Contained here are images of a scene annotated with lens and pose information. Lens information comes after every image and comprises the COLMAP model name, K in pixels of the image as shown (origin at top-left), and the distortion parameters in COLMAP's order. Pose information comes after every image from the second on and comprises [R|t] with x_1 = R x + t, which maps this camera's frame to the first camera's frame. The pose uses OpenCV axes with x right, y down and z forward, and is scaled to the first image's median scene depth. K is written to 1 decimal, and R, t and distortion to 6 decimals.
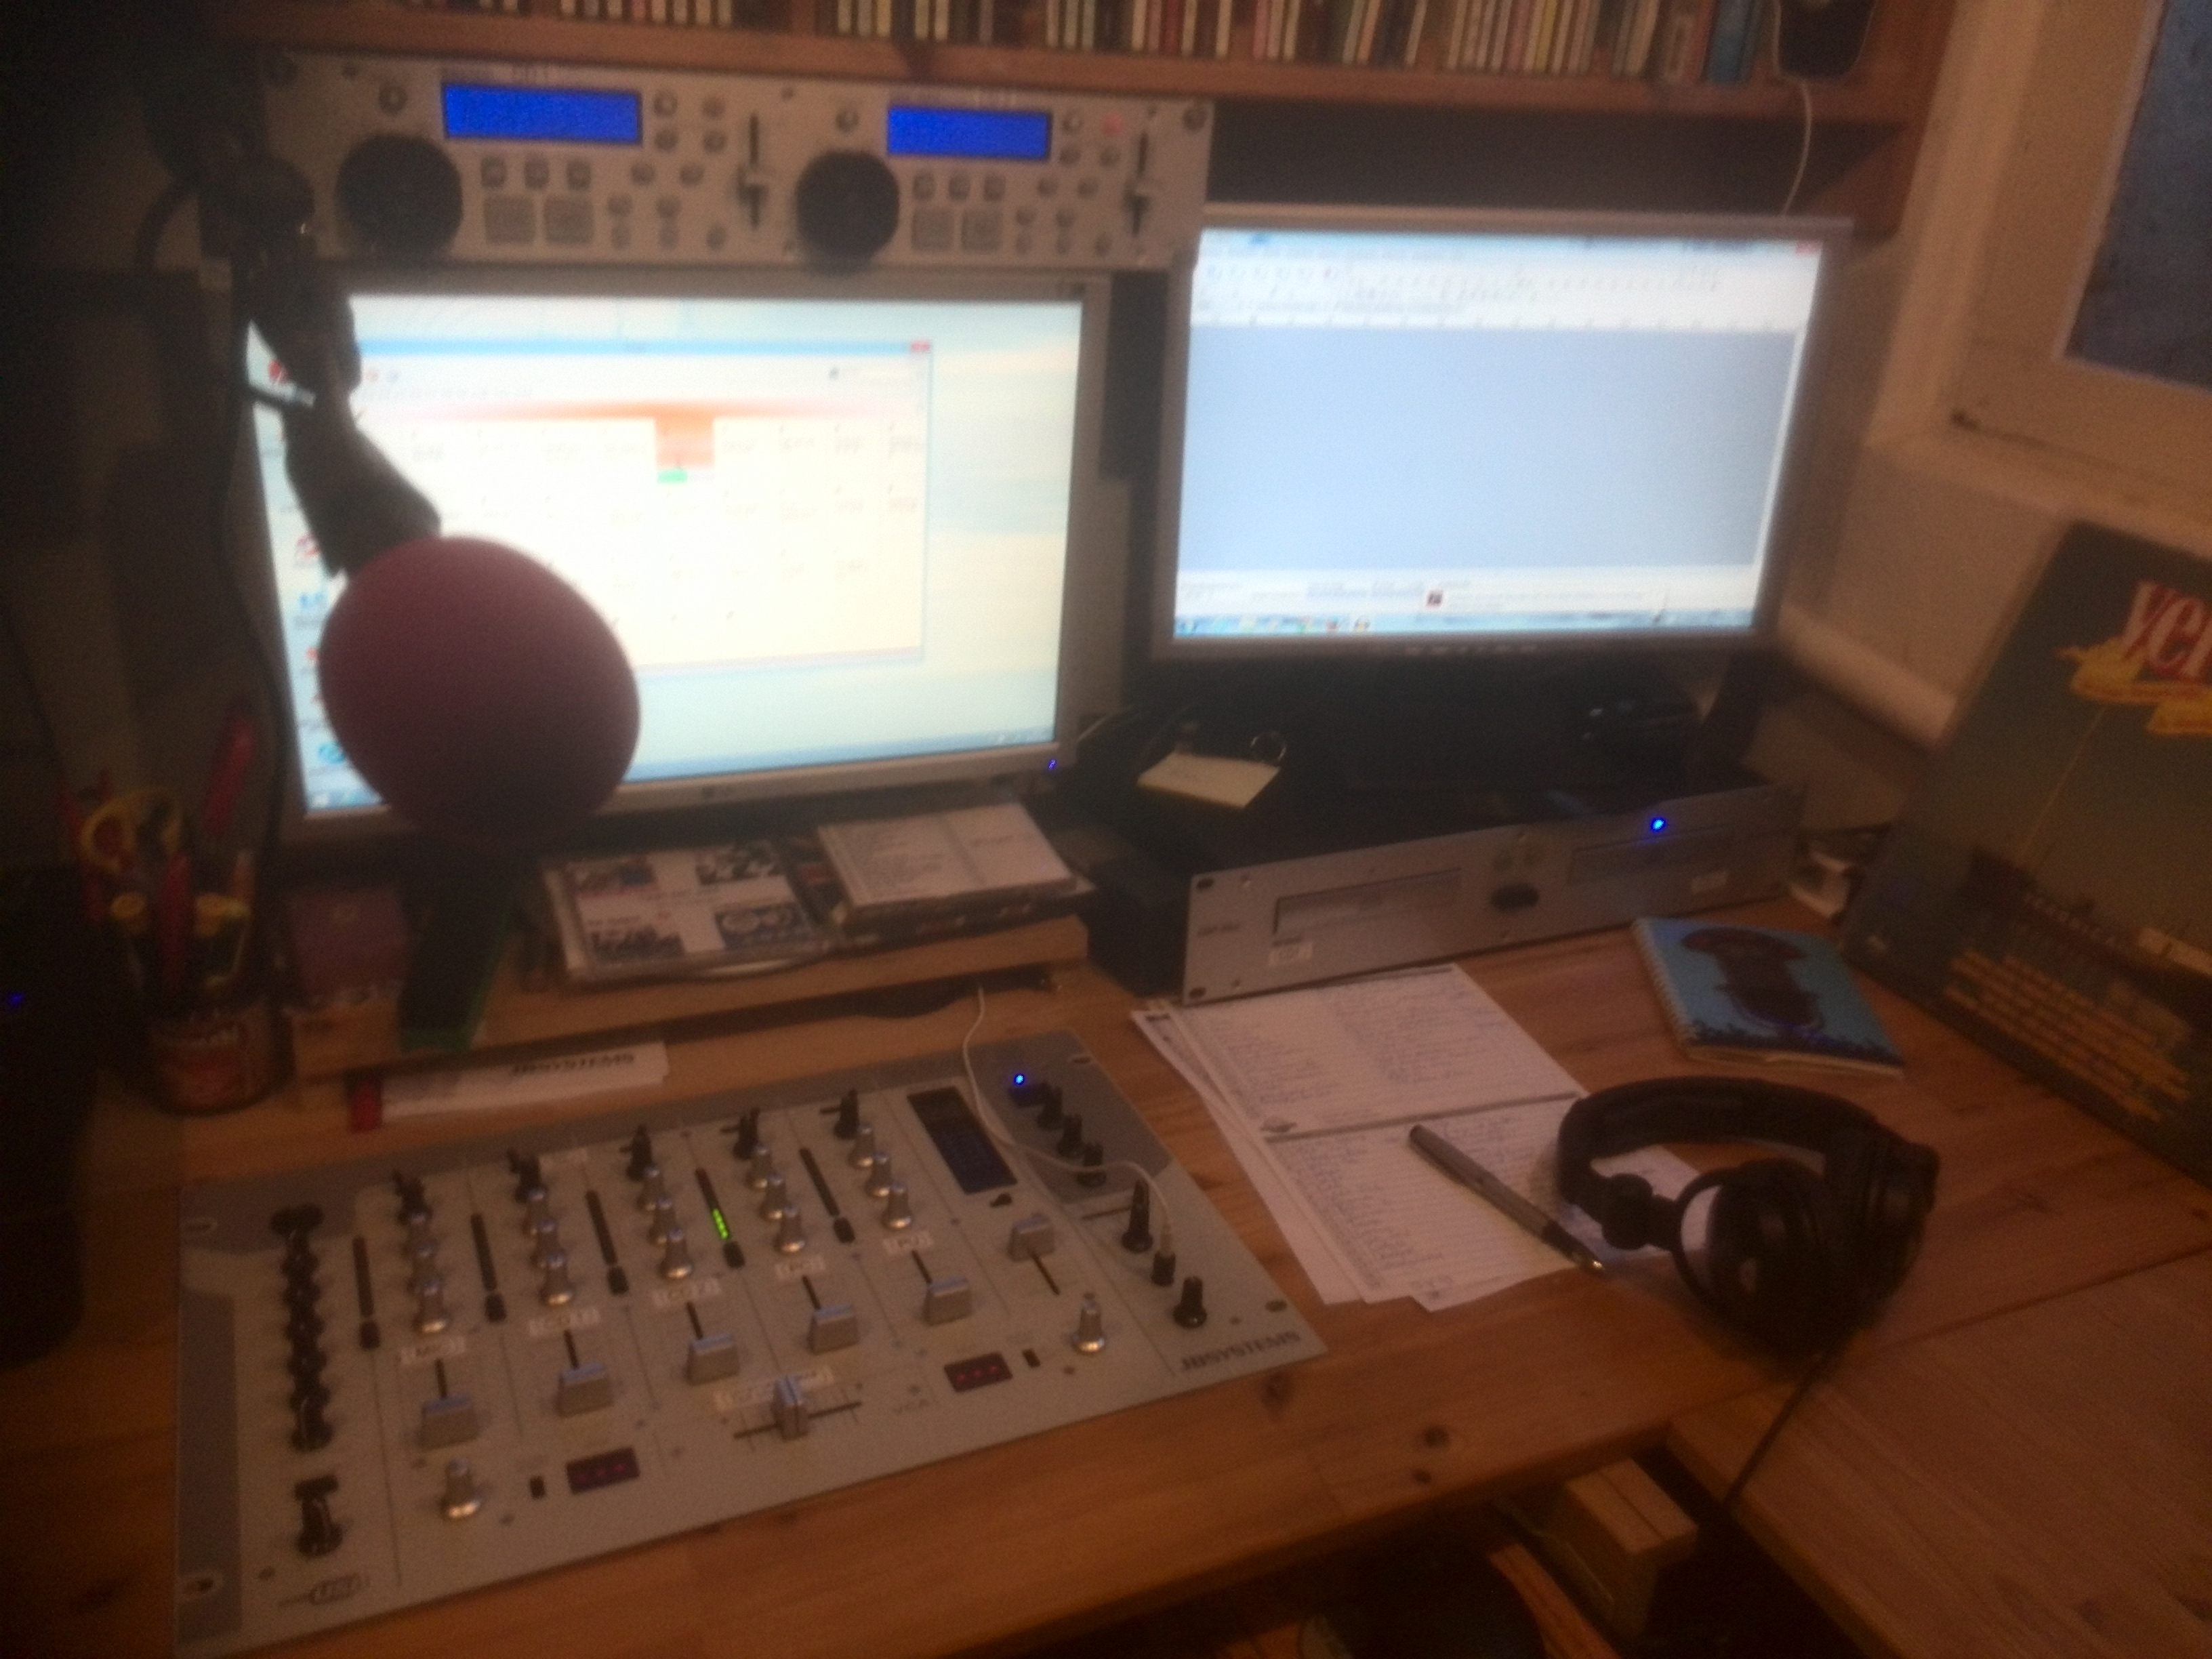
lens RADIAL K [[1763.1, 0, 1106.0], [0, 1763.1, 829.5], [0, 0, 1]] dist [0.056895, -0.097873]
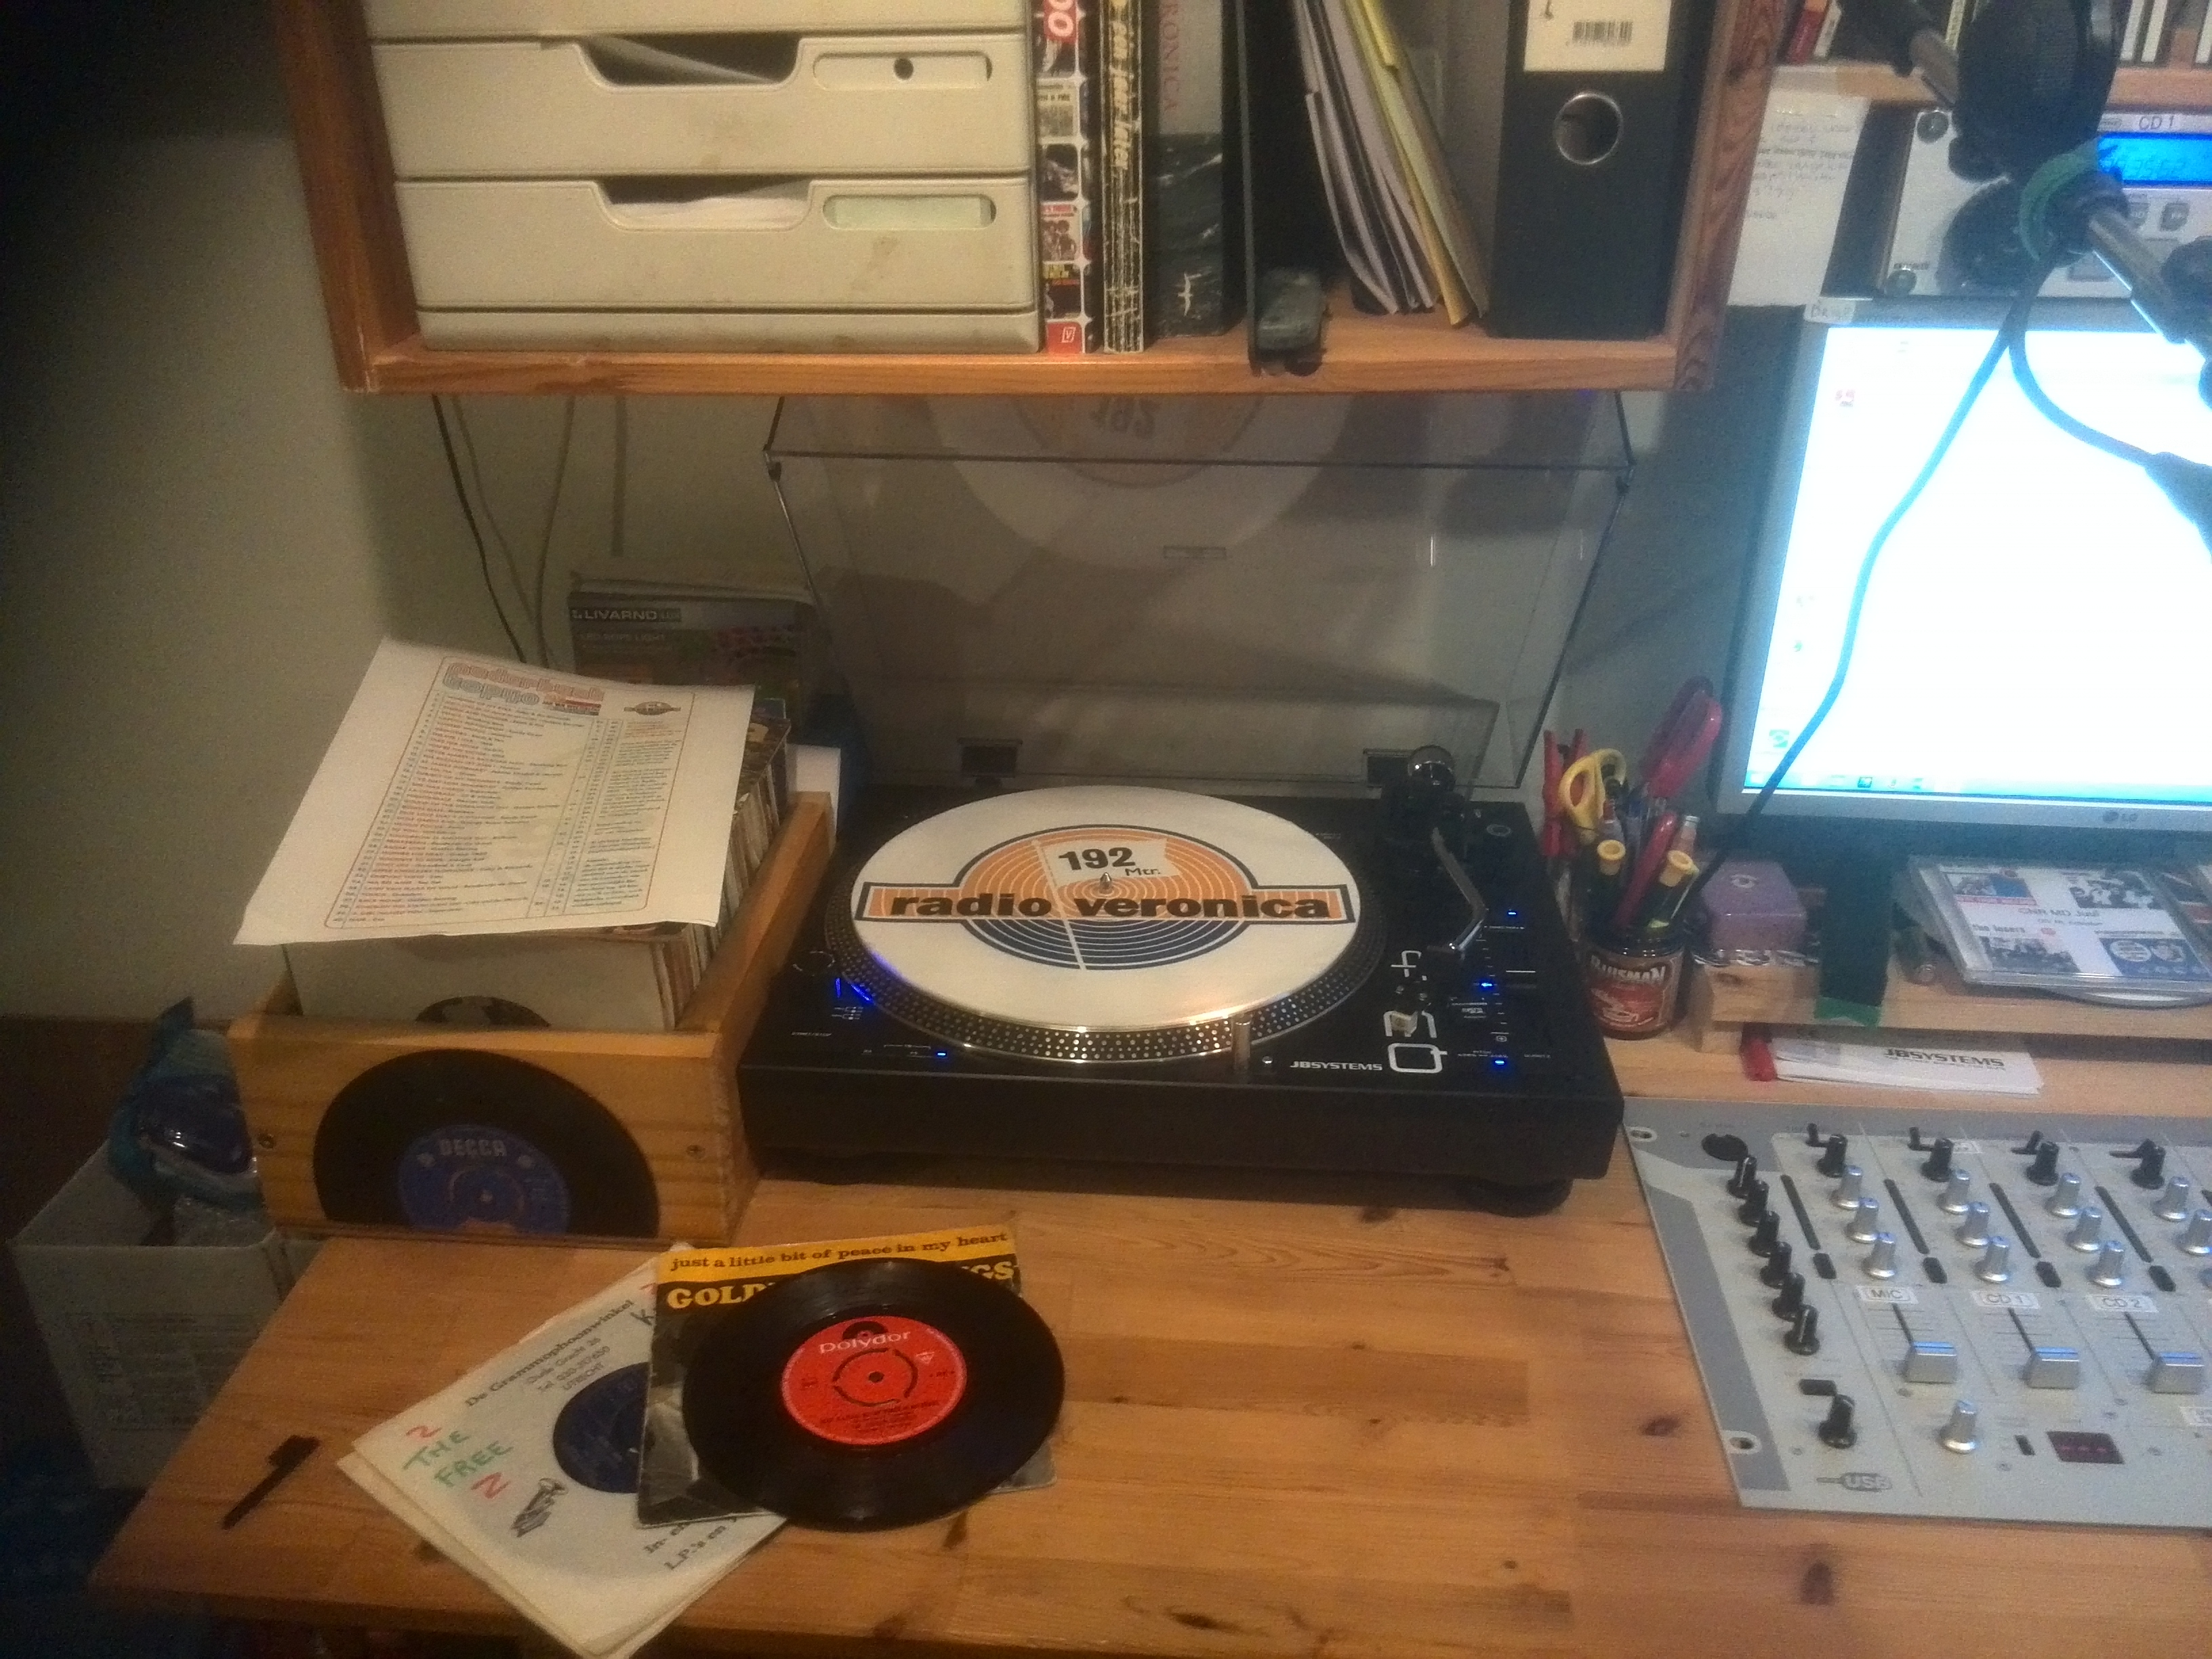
lens RADIAL K [[1785.6, 0, 1151.1], [0, 1785.6, 845.0], [0, 0, 1]] dist [0.110857, -0.191806]
pose [[0.880646, 0.146251, -0.450637, -0.244255], [-0.139579, 0.989036, 0.048215, 0.021621], [0.452748, 0.020439, 0.891404, -0.162611]]
